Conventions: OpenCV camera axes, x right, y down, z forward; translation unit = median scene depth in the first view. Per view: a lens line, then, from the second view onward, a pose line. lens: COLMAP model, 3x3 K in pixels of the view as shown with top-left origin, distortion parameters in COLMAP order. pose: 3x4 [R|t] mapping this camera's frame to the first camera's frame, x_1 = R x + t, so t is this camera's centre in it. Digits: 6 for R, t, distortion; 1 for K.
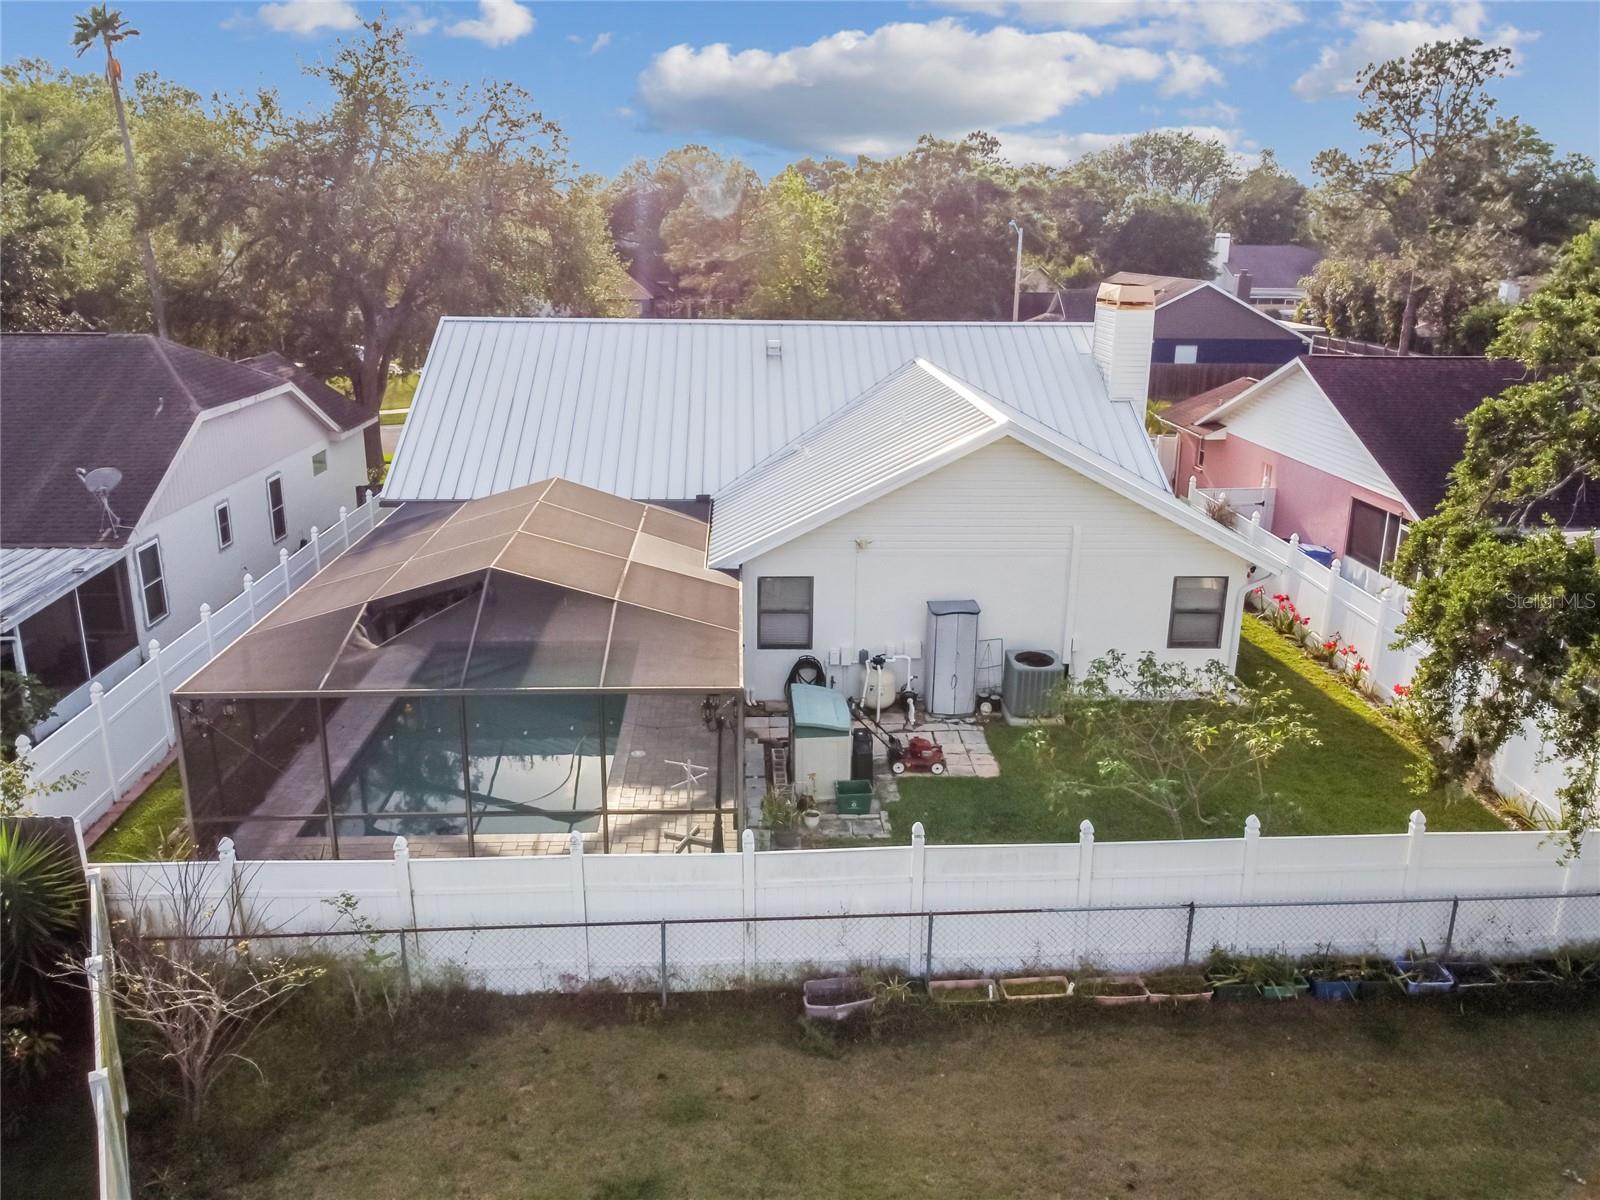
lens RADIAL K [[1213.3, 0, 800.0], [0, 1213.3, 600.0], [0, 0, 1]] dist [-0.005488, -0.005951]
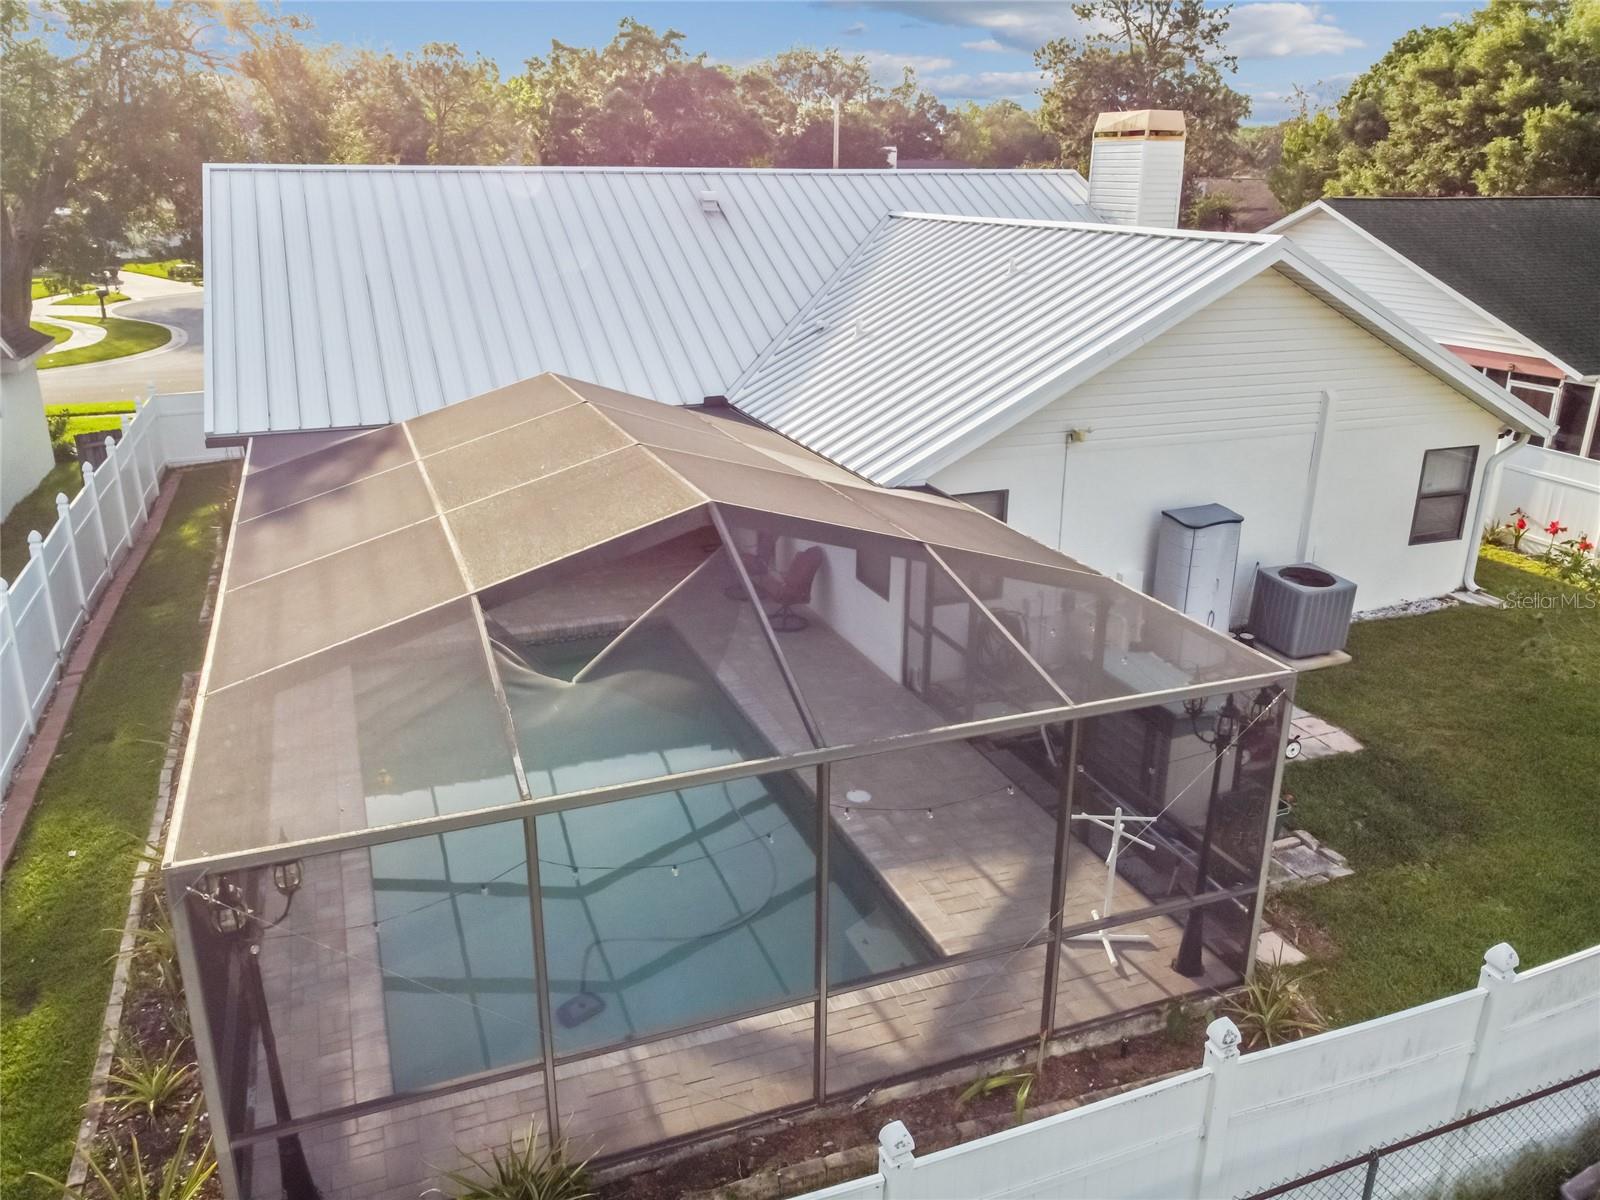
lens RADIAL K [[1213.3, 0, 800.0], [0, 1213.3, 600.0], [0, 0, 1]] dist [-0.005488, -0.005951]
pose [[0.949437, -0.110056, 0.294034, -0.292351], [0.096575, 0.993514, 0.060027, -0.009591], [-0.298734, -0.028596, 0.953908, 0.381600]]
